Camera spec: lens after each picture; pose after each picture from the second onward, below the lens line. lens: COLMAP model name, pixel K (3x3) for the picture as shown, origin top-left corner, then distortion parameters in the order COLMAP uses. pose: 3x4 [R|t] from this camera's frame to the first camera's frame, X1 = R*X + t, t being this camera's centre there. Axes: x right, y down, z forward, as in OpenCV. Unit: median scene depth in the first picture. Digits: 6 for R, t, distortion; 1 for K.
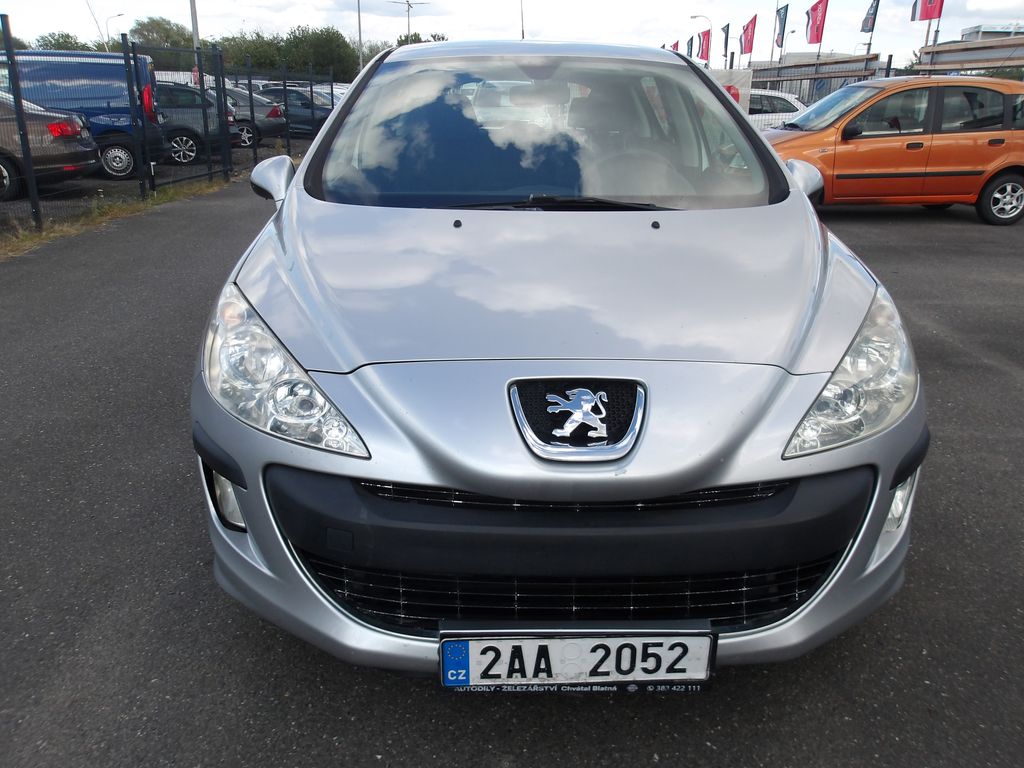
lens RADIAL K [[899.5, 0, 512.0], [0, 899.5, 384.0], [0, 0, 1]] dist [0.013870, -0.002271]
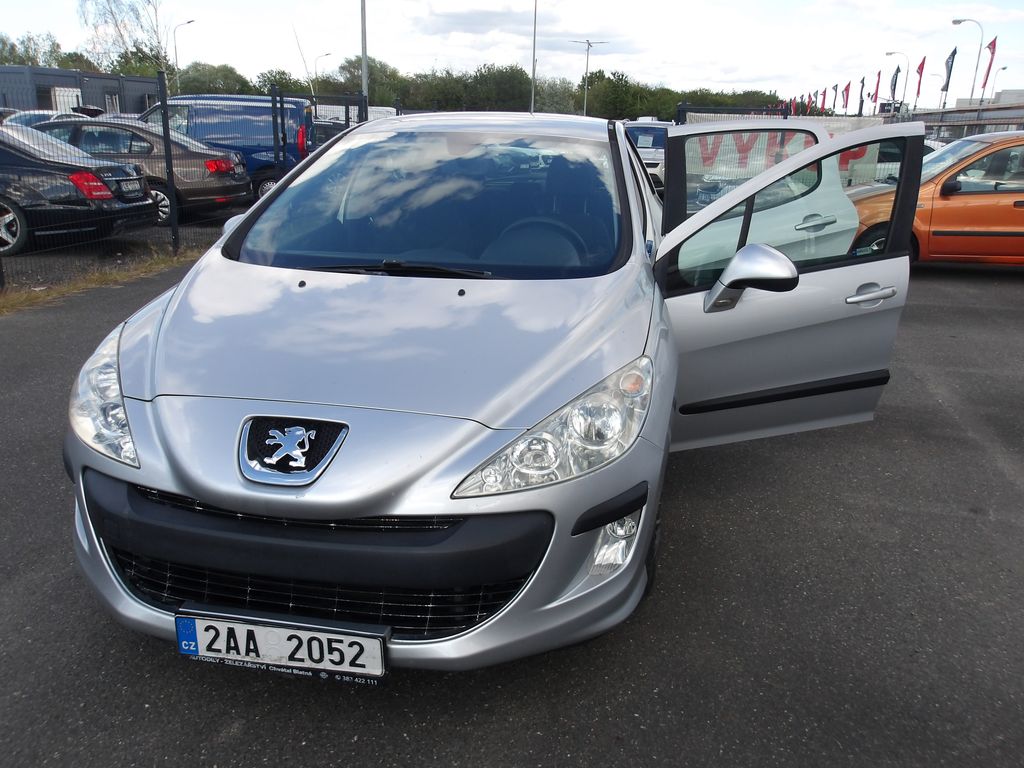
lens RADIAL K [[899.5, 0, 512.0], [0, 899.5, 384.0], [0, 0, 1]] dist [0.013870, -0.002271]
pose [[0.977936, 0.070547, -0.196631, 0.601306], [-0.076929, 0.996723, -0.025004, -0.045166], [0.194223, 0.039579, 0.980159, -0.164114]]
